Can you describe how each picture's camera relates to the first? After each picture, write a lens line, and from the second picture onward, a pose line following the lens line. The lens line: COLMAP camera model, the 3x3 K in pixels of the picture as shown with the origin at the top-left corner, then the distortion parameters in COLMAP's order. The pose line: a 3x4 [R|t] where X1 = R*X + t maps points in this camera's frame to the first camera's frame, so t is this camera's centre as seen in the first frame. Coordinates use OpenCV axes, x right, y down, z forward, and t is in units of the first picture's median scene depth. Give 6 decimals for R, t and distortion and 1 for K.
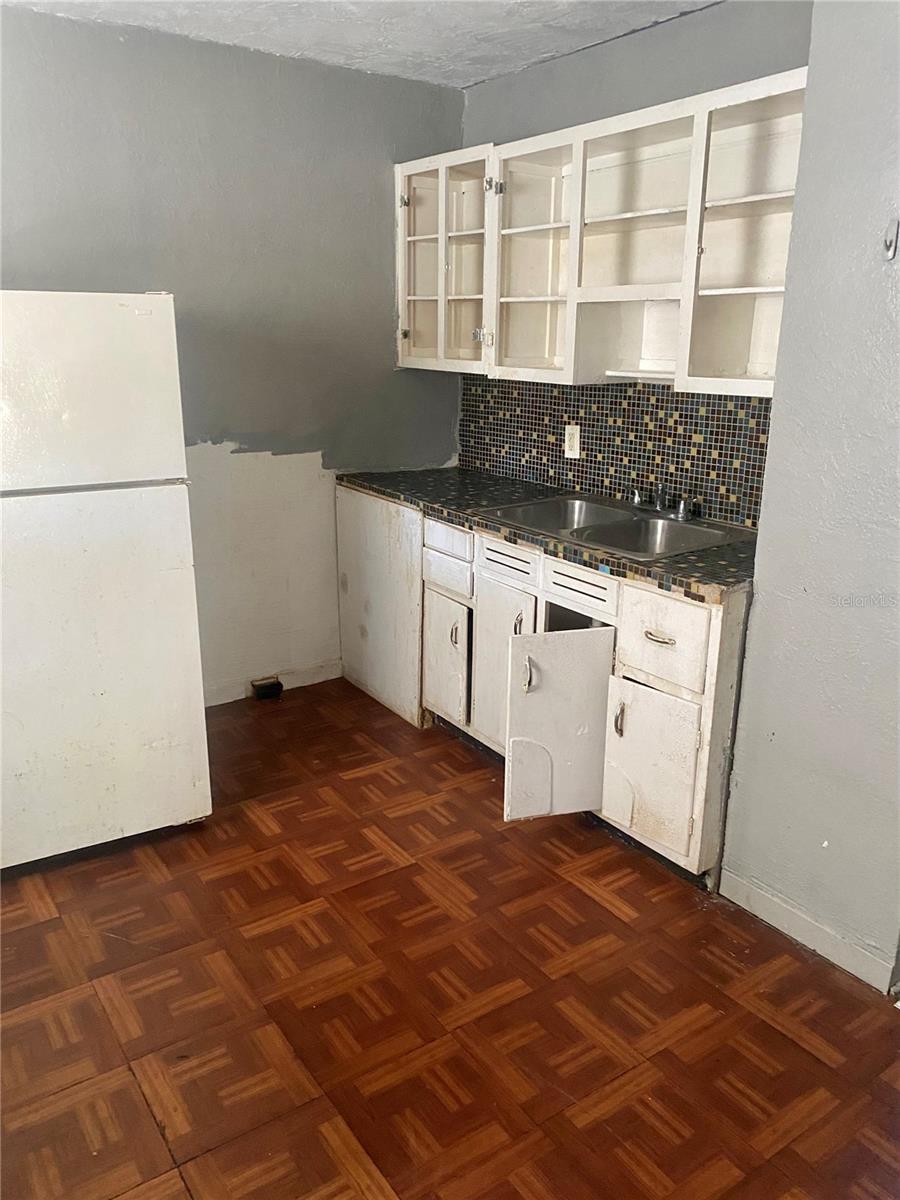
lens RADIAL K [[914.3, 0, 444.6], [0, 914.3, 601.4], [0, 0, 1]] dist [0.046354, -0.049655]
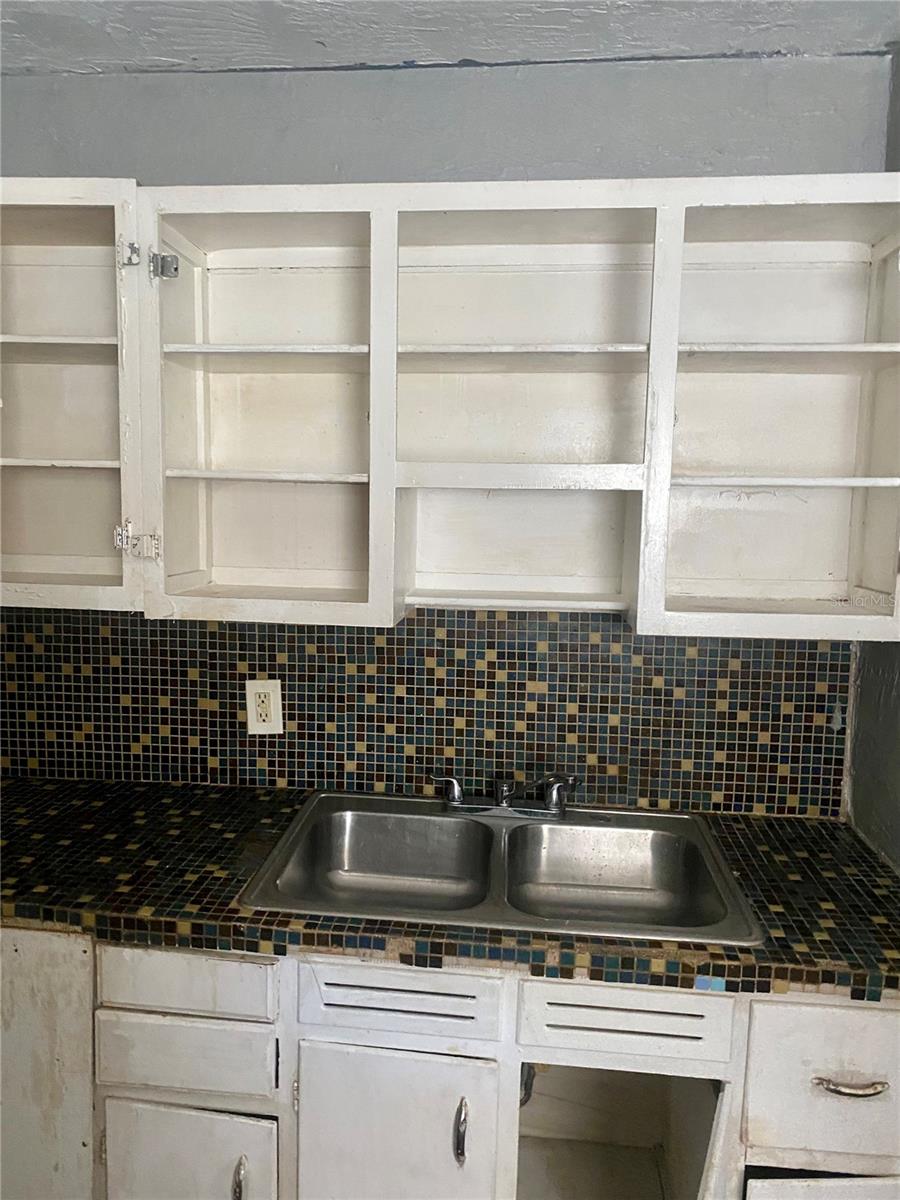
lens RADIAL K [[914.3, 0, 445.3], [0, 914.3, 606.1], [0, 0, 1]] dist [0.046354, -0.049655]
pose [[0.643902, -0.086813, 0.760167, -0.246003], [0.202420, 0.977469, -0.059831, -0.197226], [-0.737846, 0.192399, 0.646967, 0.580331]]
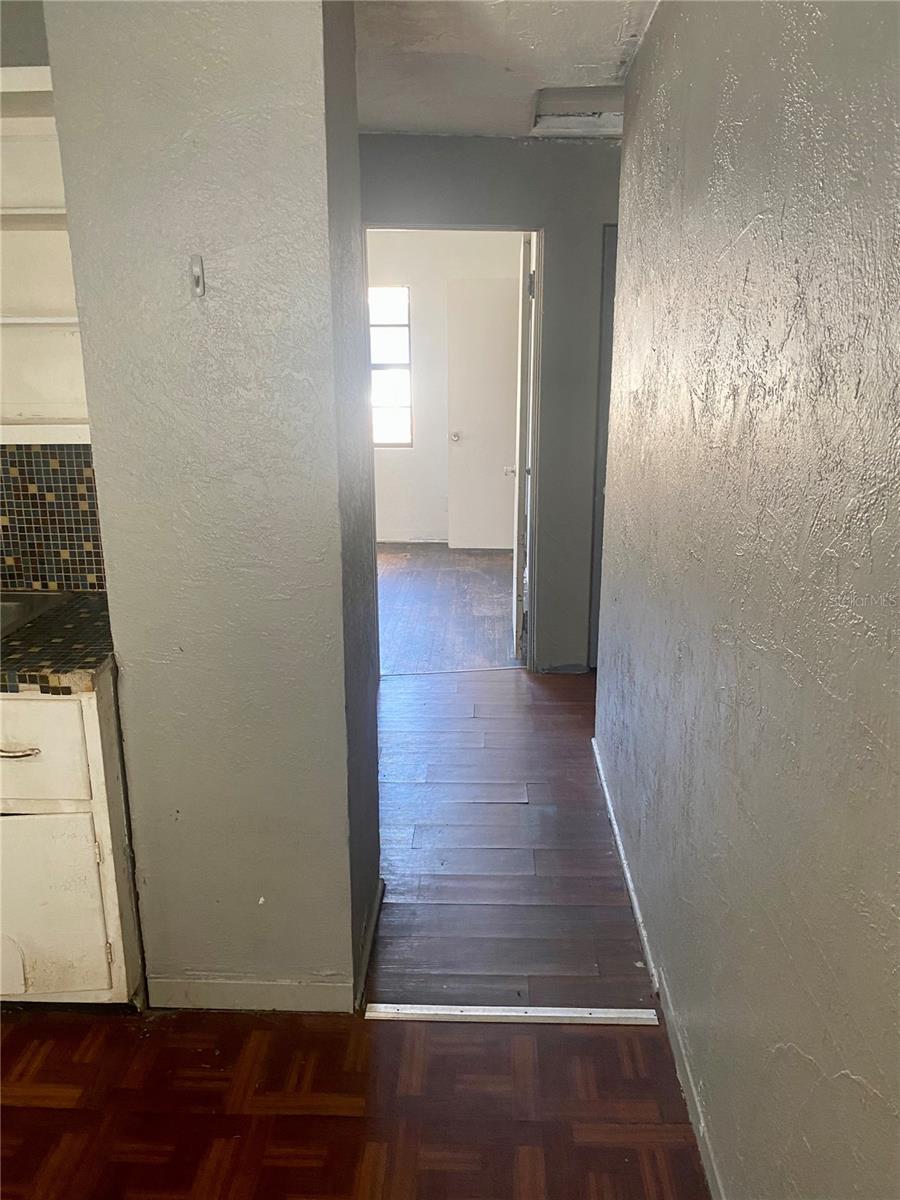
lens RADIAL K [[914.3, 0, 447.8], [0, 914.3, 601.5], [0, 0, 1]] dist [0.046354, -0.049655]
pose [[0.603184, -0.216132, 0.767760, -0.094476], [0.230613, 0.968731, 0.091528, -0.055403], [-0.763535, 0.121847, 0.634167, 0.144527]]
